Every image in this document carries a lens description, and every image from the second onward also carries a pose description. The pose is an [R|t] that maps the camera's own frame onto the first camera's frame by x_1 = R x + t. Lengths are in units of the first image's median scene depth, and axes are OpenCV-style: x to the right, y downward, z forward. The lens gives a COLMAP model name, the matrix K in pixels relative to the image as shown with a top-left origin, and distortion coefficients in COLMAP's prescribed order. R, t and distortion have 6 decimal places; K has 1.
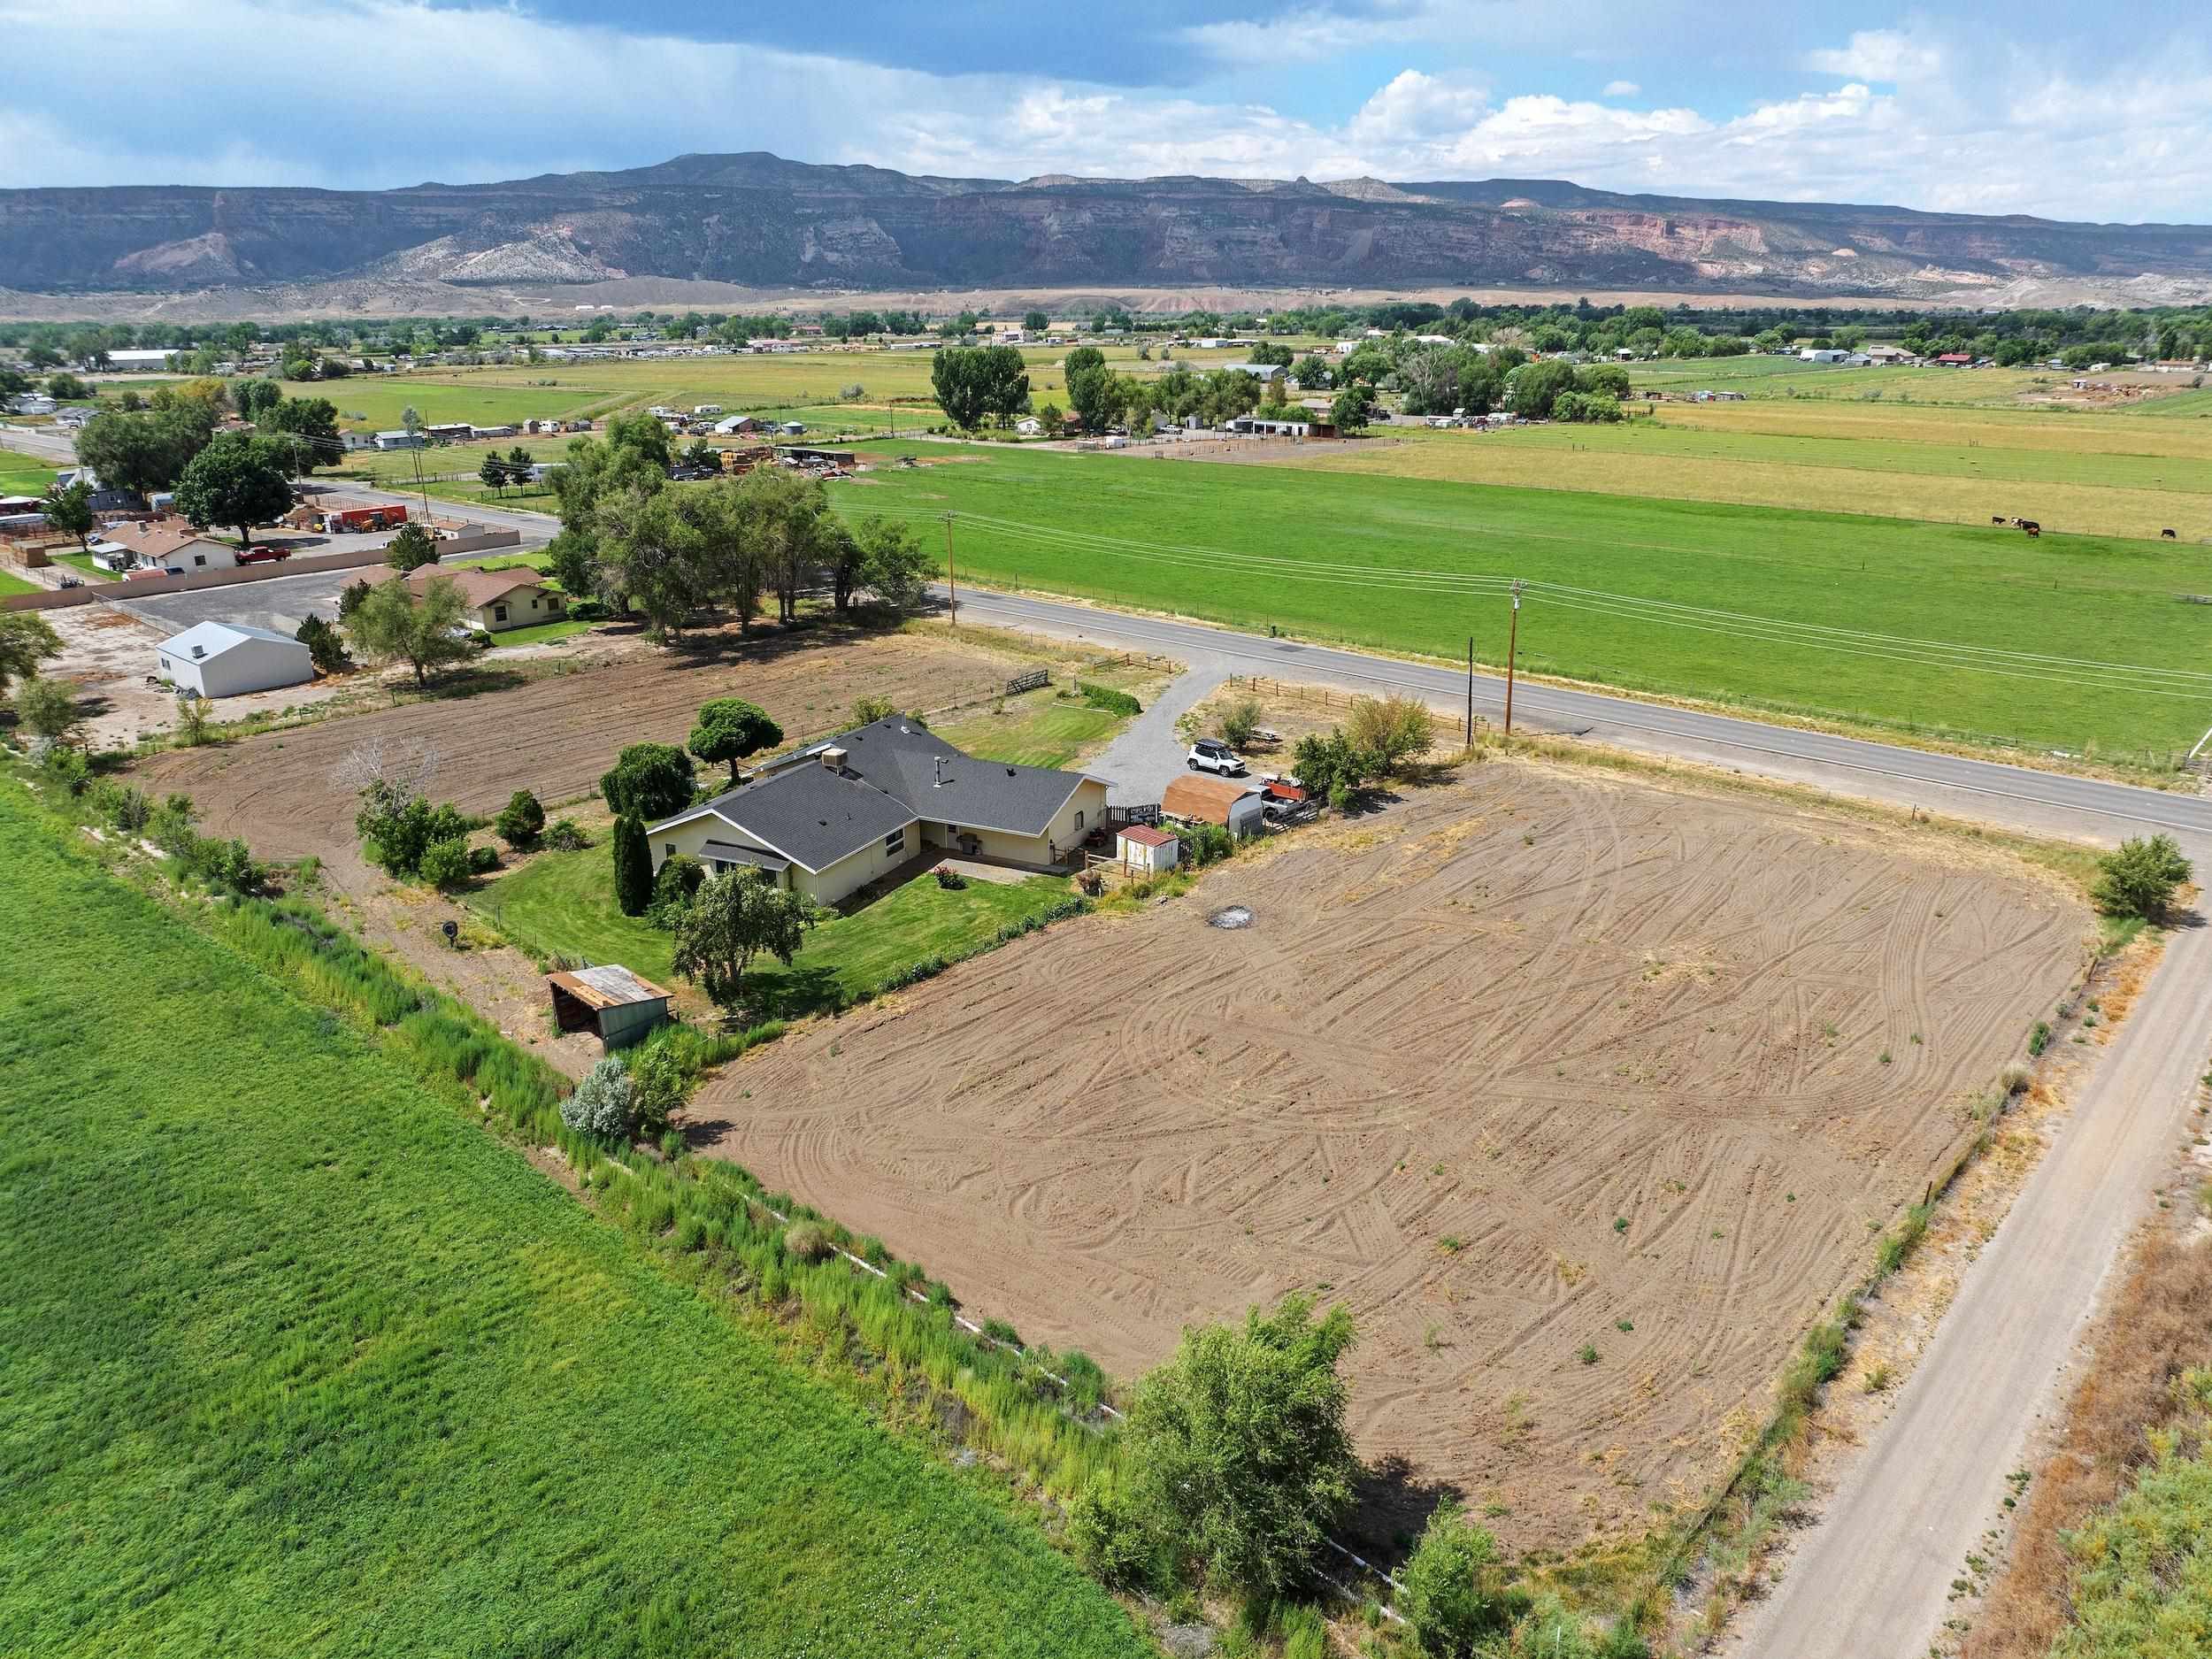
lens RADIAL K [[1532.0, 0, 1106.9], [0, 1532.0, 872.9], [0, 0, 1]] dist [-0.033147, 0.006630]
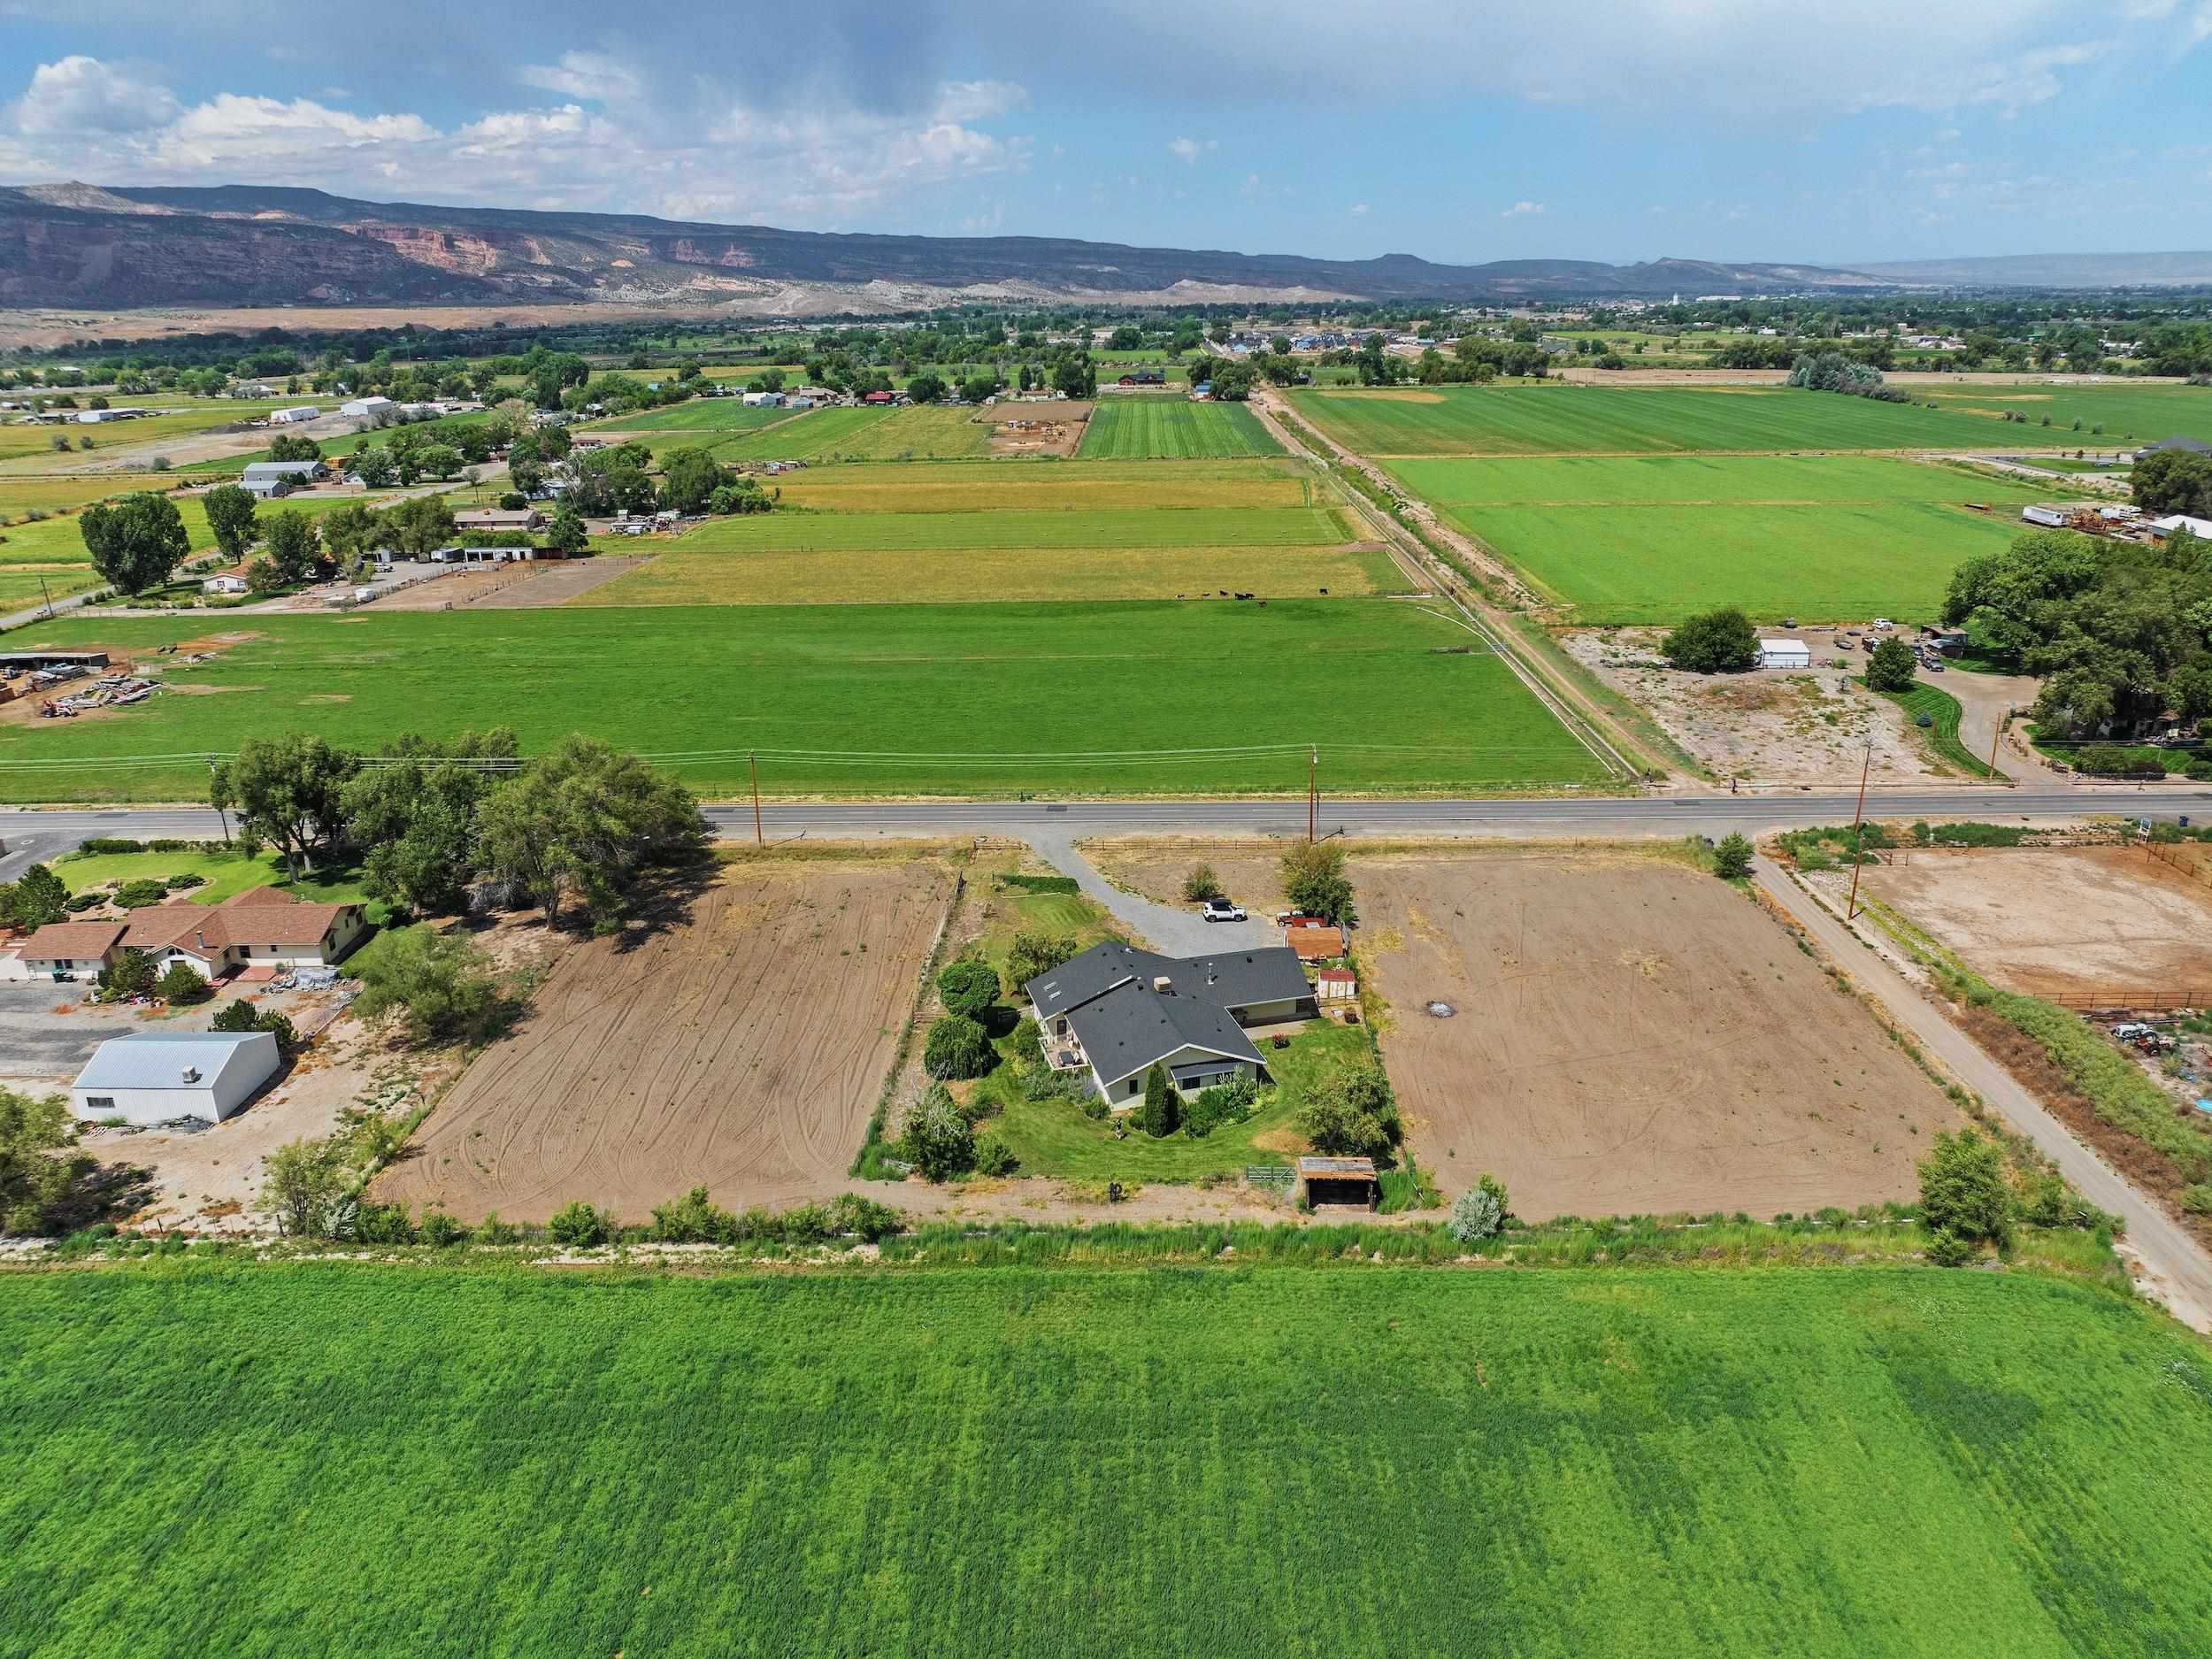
lens RADIAL K [[1532.0, 0, 1106.9], [0, 1532.0, 872.9], [0, 0, 1]] dist [-0.033147, 0.006630]
pose [[0.748561, -0.238302, 0.618764, -0.253224], [0.240804, 0.967174, 0.081166, -0.071972], [-0.617795, 0.088243, 0.781372, -0.013029]]
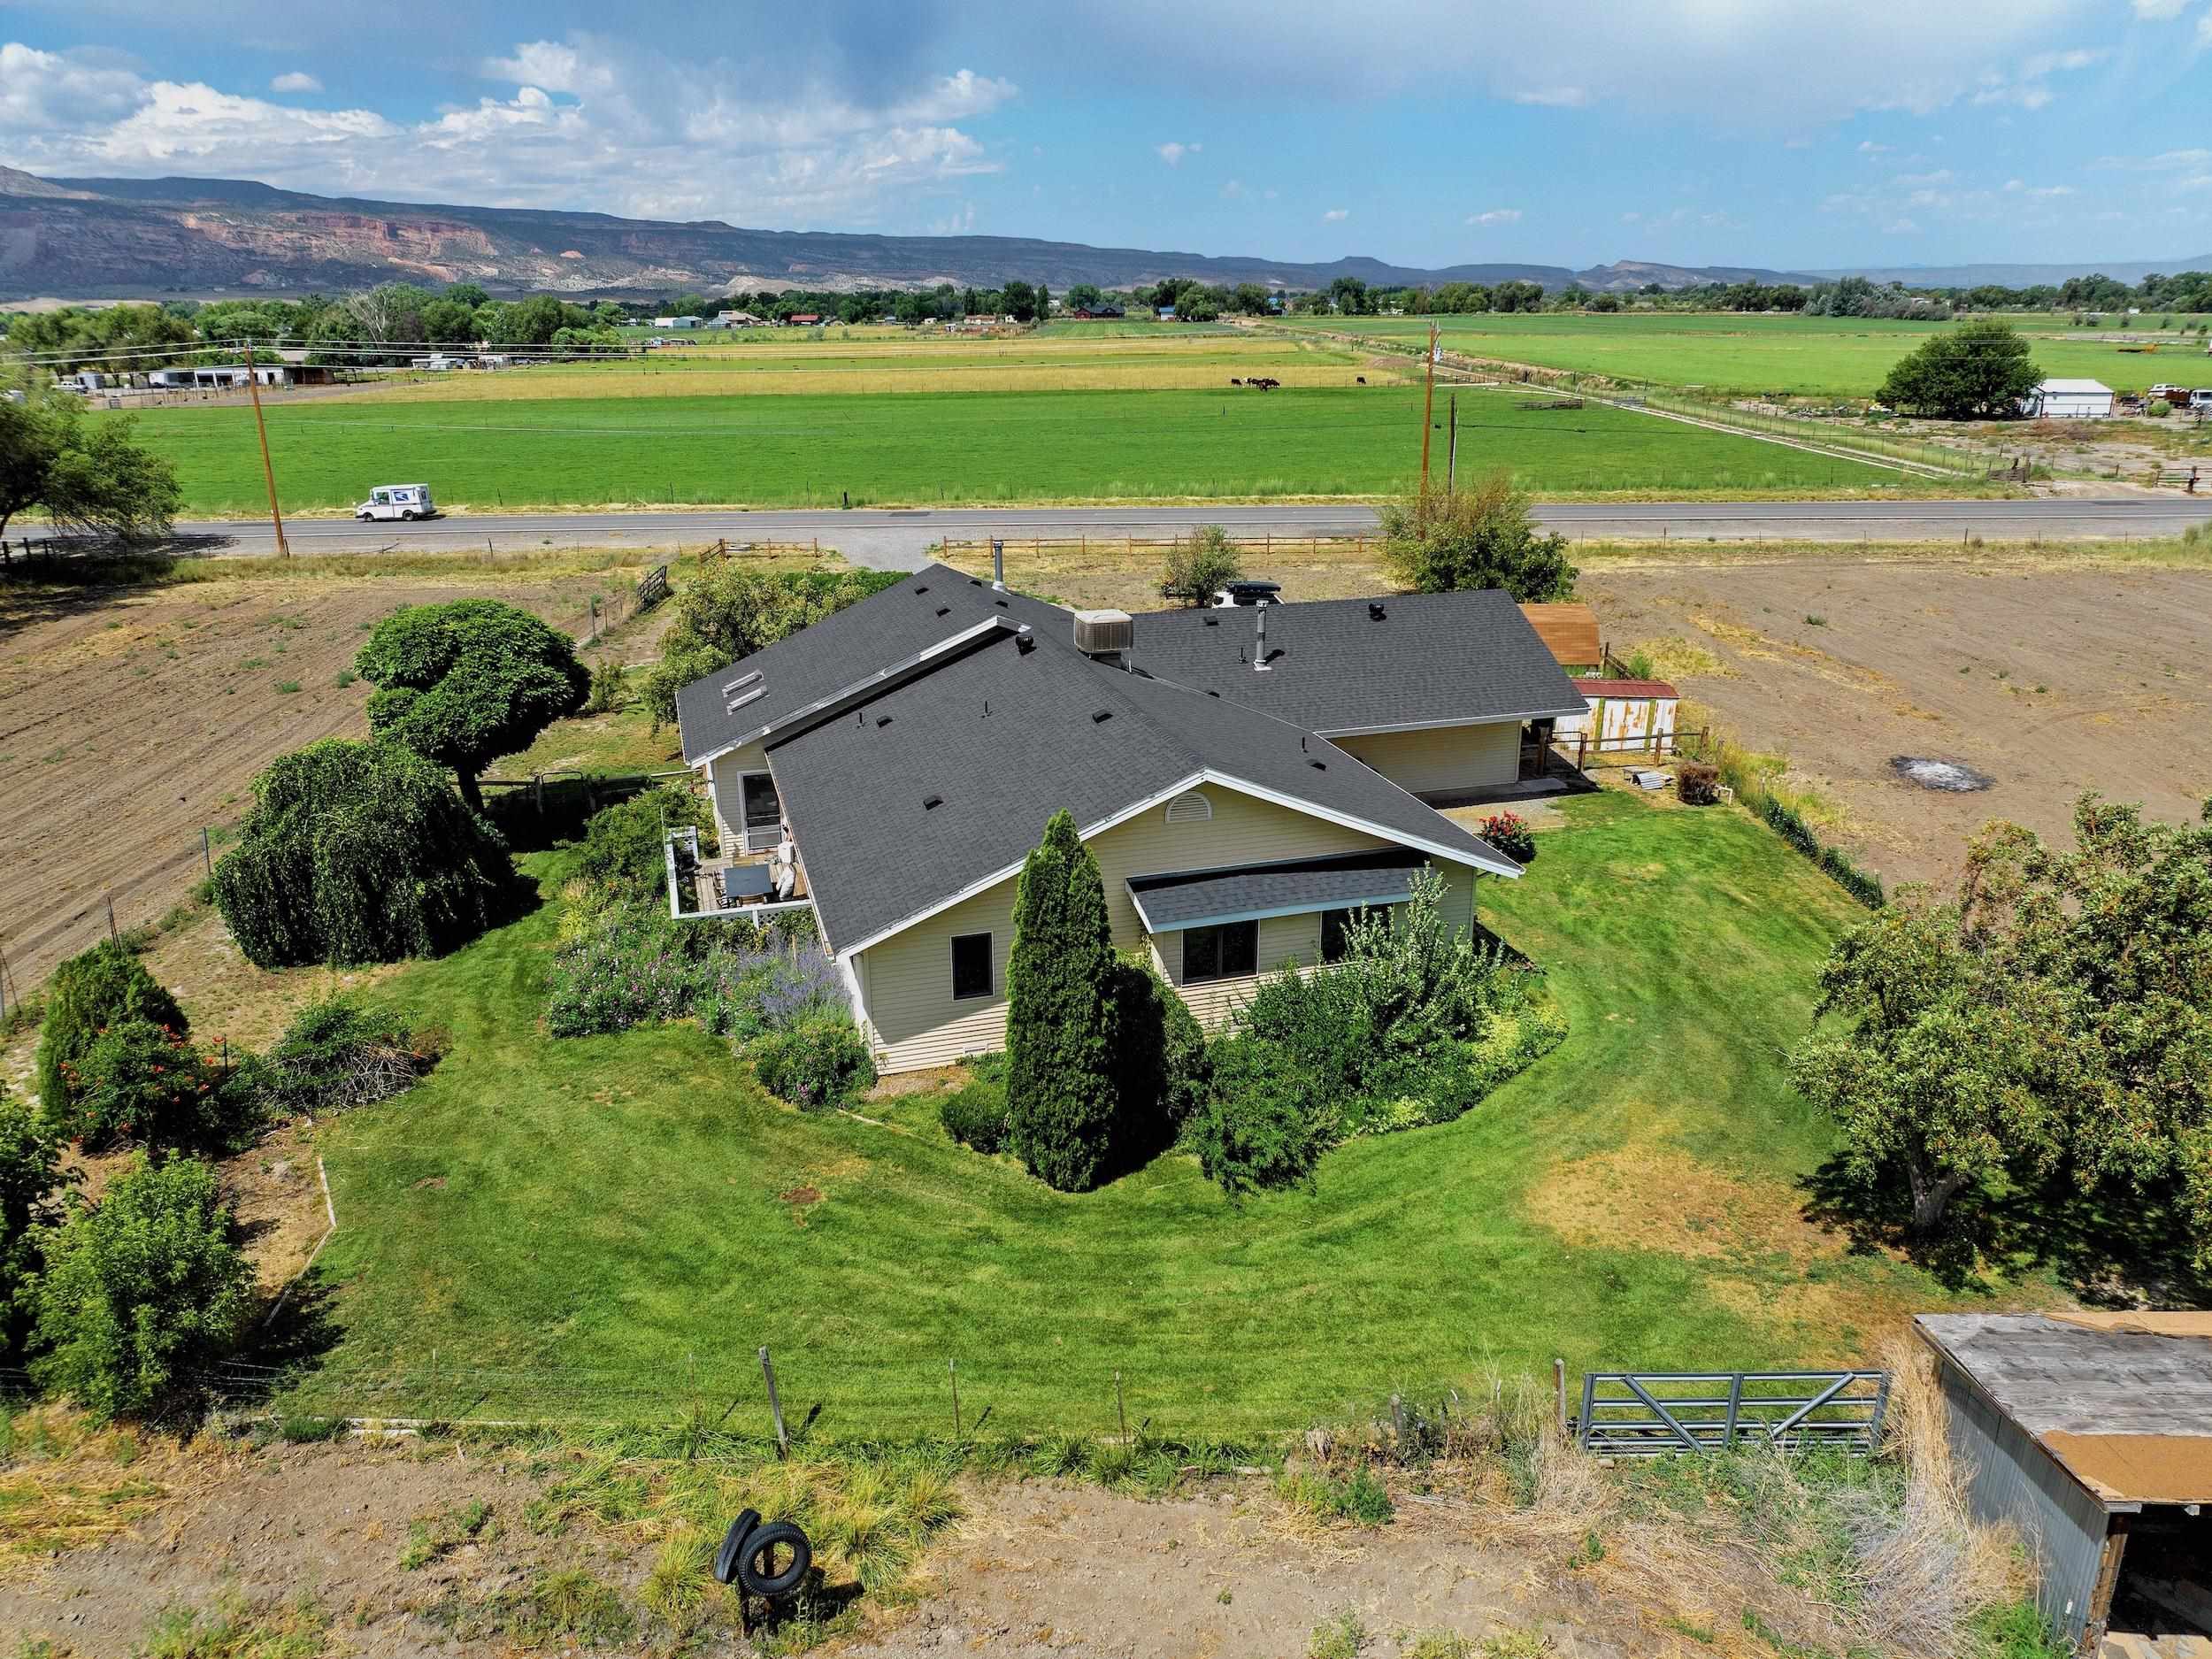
lens RADIAL K [[1532.0, 0, 1106.9], [0, 1532.0, 872.9], [0, 0, 1]] dist [-0.033147, 0.006630]
pose [[0.732457, -0.239380, 0.637341, -0.106367], [0.242591, 0.966468, 0.084203, -0.011802], [-0.636126, 0.092938, 0.765967, 0.172064]]
